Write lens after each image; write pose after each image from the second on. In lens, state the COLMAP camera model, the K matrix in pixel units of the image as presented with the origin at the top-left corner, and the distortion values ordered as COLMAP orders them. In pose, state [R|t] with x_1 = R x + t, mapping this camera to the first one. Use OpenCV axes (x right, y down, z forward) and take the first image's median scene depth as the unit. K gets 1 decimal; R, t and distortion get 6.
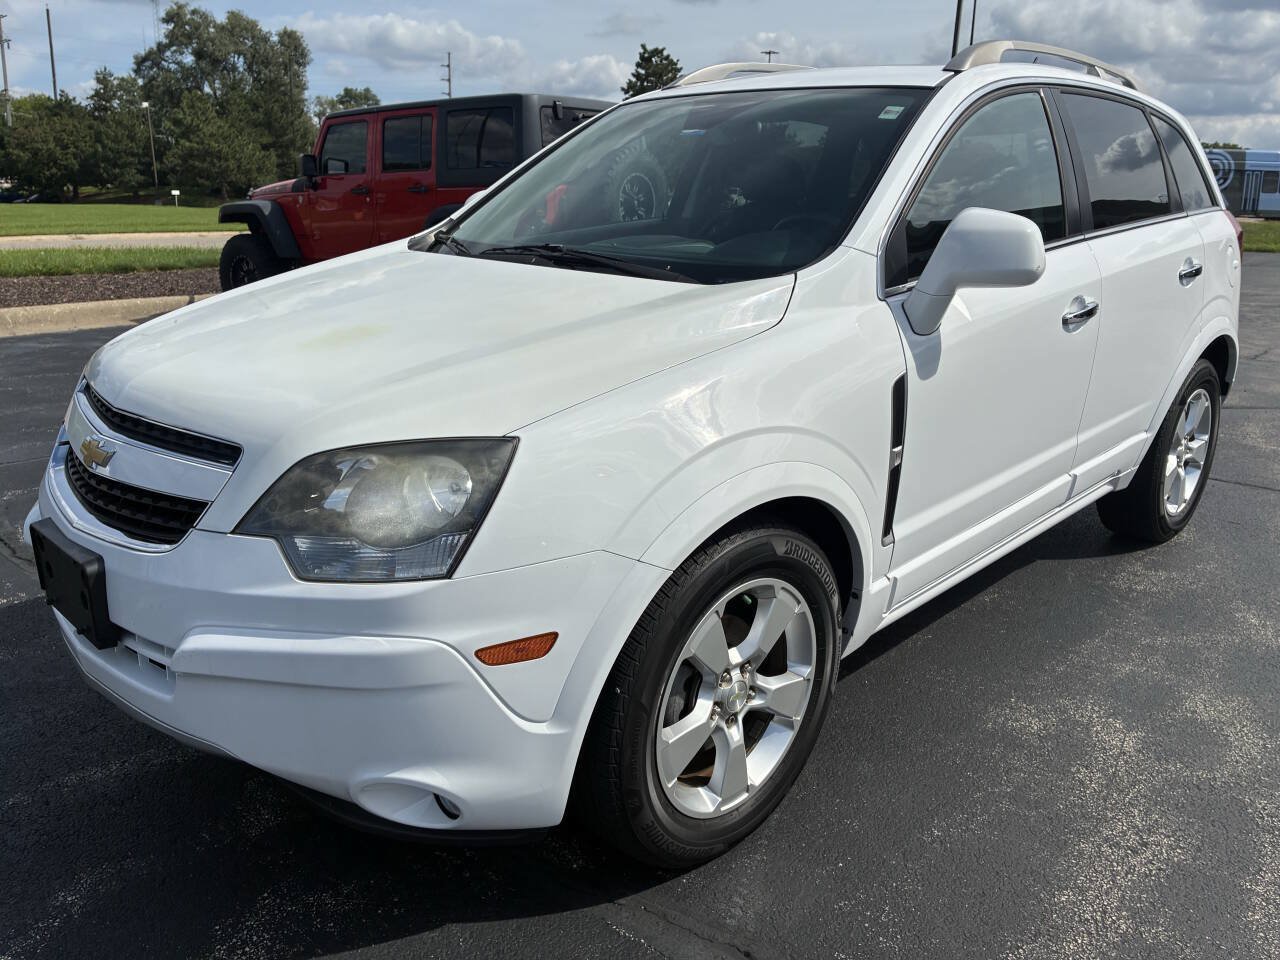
lens RADIAL K [[968.5, 0, 638.1], [0, 968.5, 493.6], [0, 0, 1]] dist [0.075927, -0.103750]
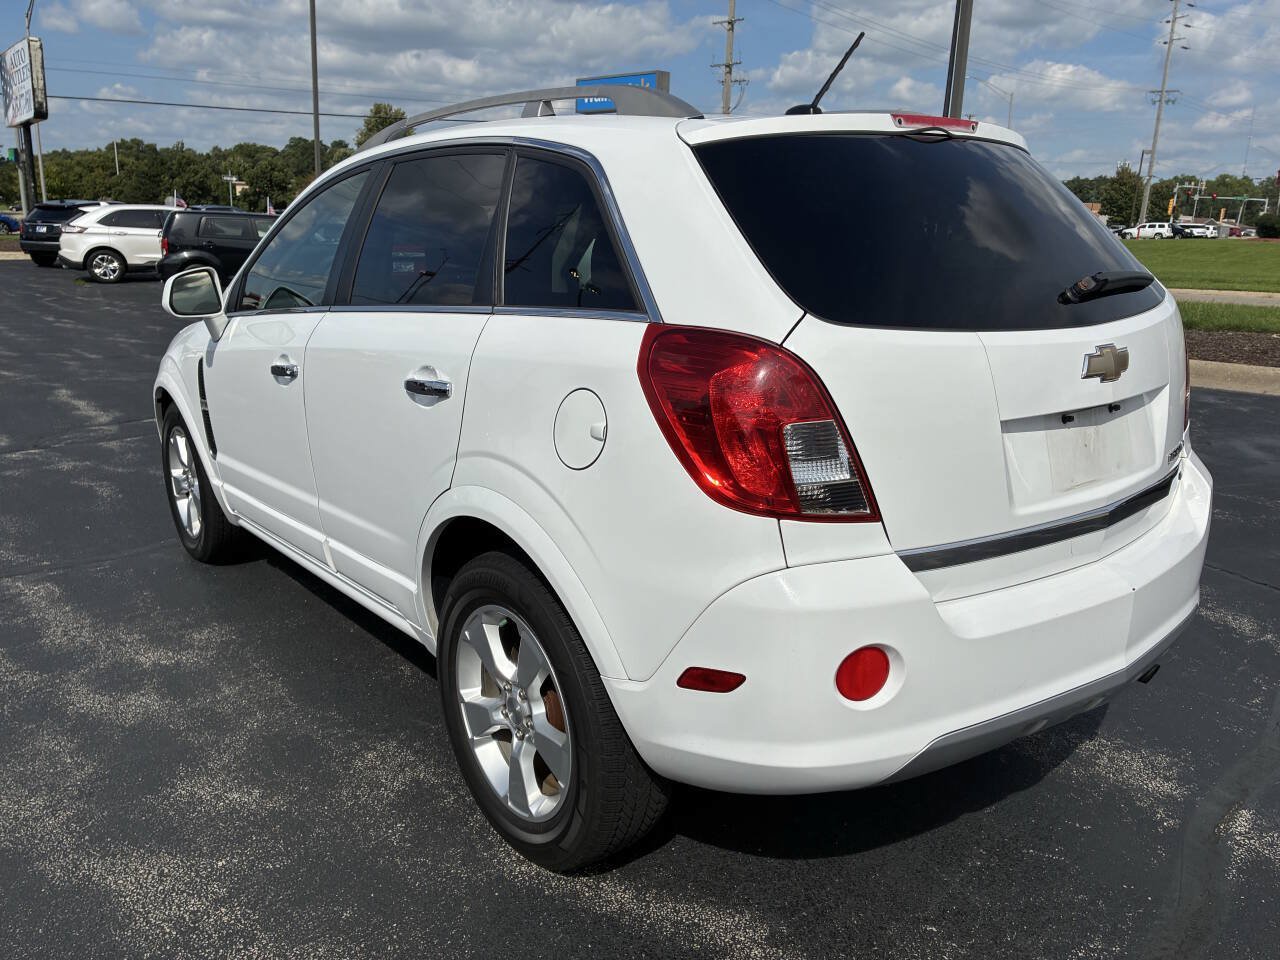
lens RADIAL K [[968.5, 0, 634.5], [0, 968.5, 490.4], [0, 0, 1]] dist [0.075927, -0.103750]
pose [[-0.133677, 0.238261, -0.961957, 0.140305], [-0.297811, 0.916146, 0.268300, -0.044555], [0.945219, 0.322347, -0.051511, 0.137935]]
